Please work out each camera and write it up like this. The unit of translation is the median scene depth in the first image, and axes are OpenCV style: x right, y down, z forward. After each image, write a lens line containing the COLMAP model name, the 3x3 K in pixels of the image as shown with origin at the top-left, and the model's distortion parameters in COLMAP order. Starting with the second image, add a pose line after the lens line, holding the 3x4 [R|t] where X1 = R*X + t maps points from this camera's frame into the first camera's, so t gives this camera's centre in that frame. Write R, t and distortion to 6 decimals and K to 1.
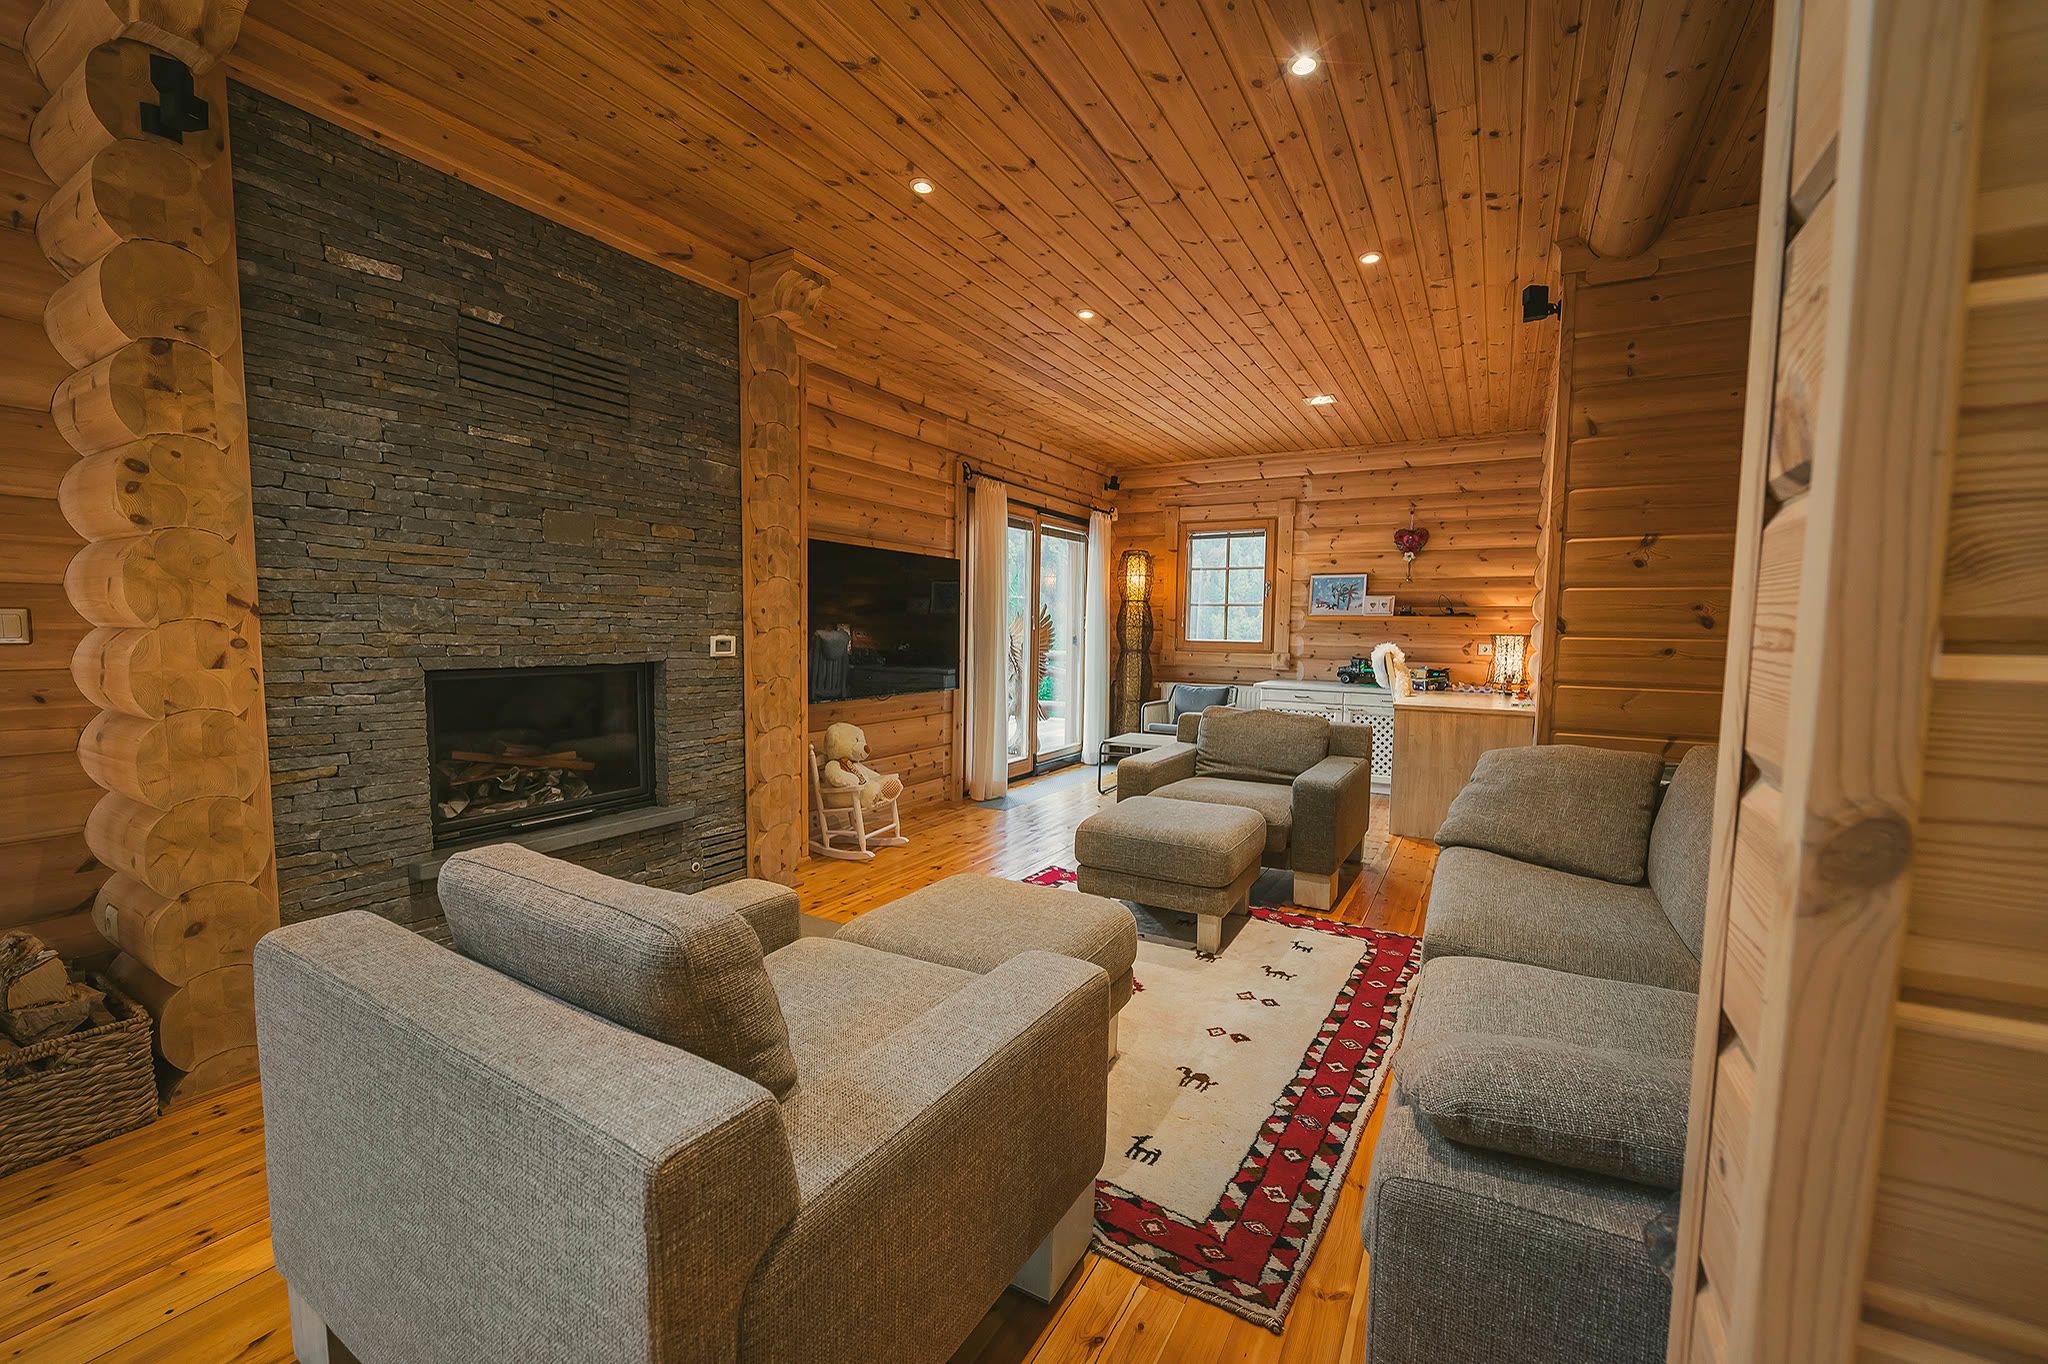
lens RADIAL K [[819.9, 0, 1018.8], [0, 819.9, 685.9], [0, 0, 1]] dist [-0.008944, 0.000197]
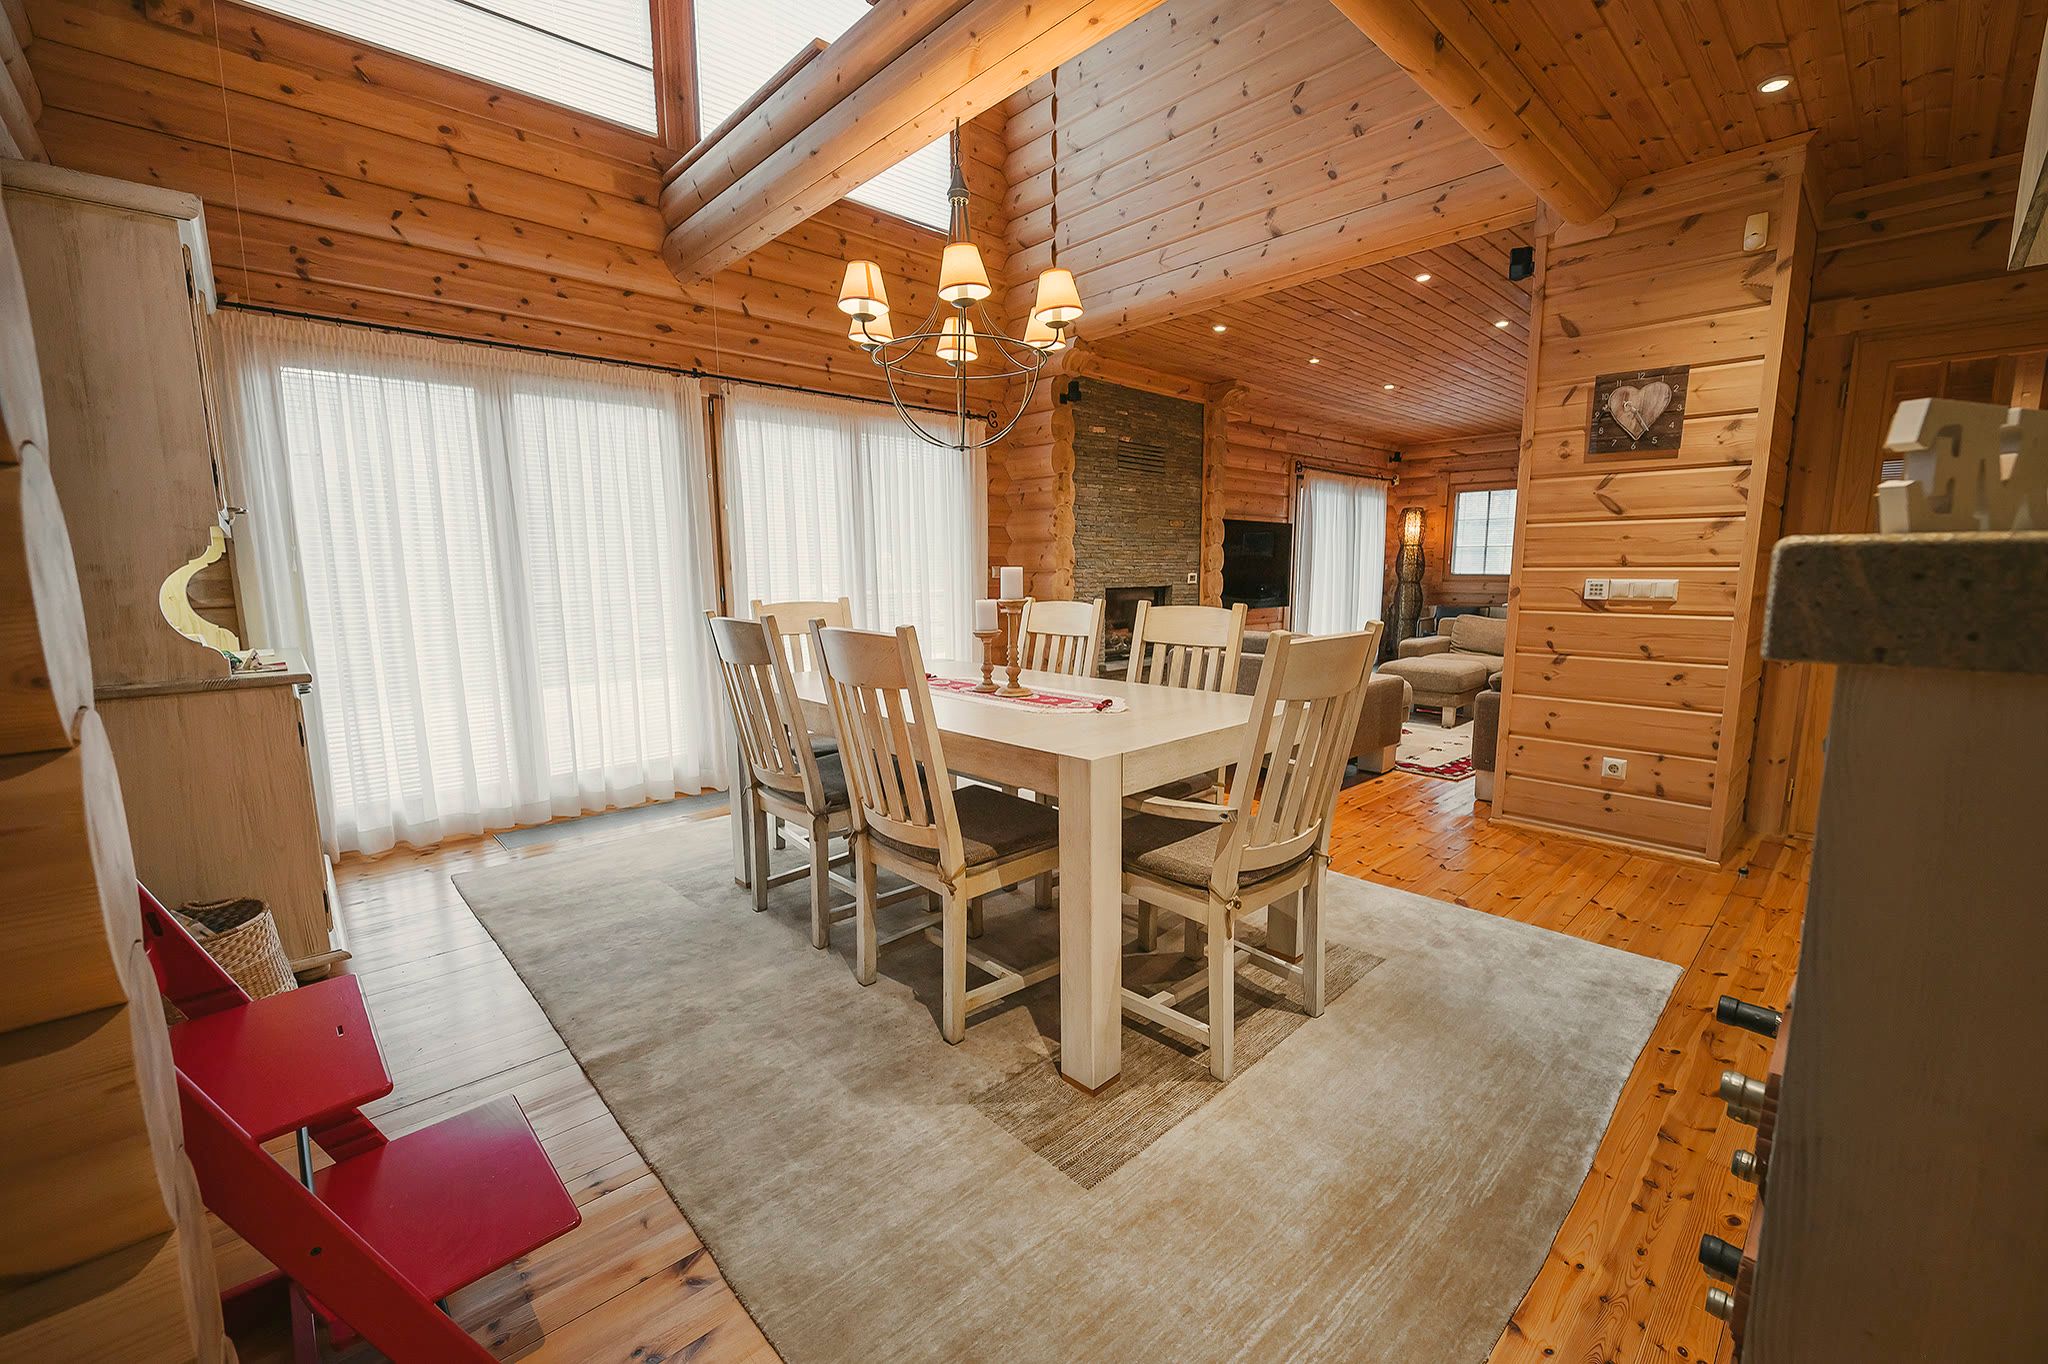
lens RADIAL K [[819.9, 0, 1037.1], [0, 819.9, 691.8], [0, 0, 1]] dist [-0.008944, 0.000197]
pose [[0.961903, 0.021708, -0.272526, -0.112633], [-0.000238, 0.996909, 0.078568, 0.046767], [0.273390, -0.075510, 0.958935, -0.696307]]
